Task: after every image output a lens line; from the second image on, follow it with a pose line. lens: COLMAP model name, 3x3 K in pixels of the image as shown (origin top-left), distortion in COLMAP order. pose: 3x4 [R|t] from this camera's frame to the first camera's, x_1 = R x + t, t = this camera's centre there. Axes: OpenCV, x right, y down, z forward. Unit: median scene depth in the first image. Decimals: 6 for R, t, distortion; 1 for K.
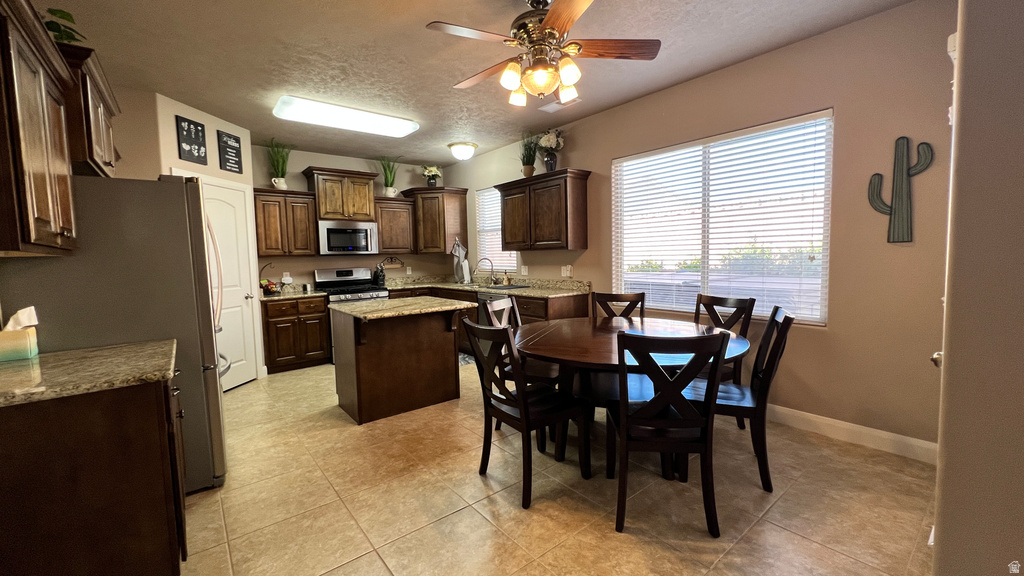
lens RADIAL K [[407.6, 0, 513.6], [0, 407.6, 286.7], [0, 0, 1]] dist [0.000360, -0.000104]
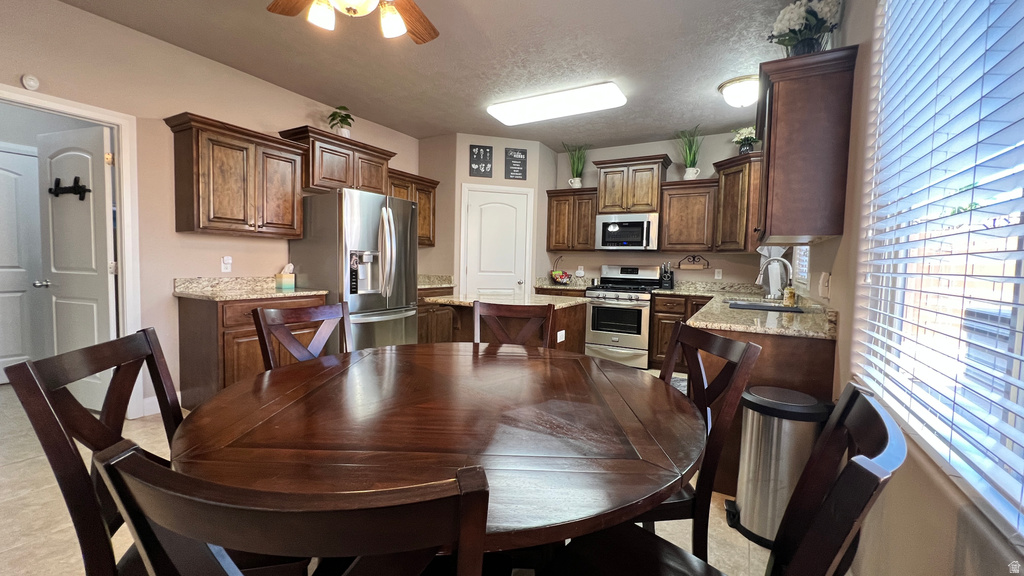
lens RADIAL K [[407.6, 0, 515.9], [0, 407.6, 286.5], [0, 0, 1]] dist [0.000360, -0.000104]
pose [[0.363447, 0.091357, -0.927125, 0.415257], [-0.103488, 0.992980, 0.057278, -0.028096], [0.925849, 0.075128, 0.370350, 0.496330]]
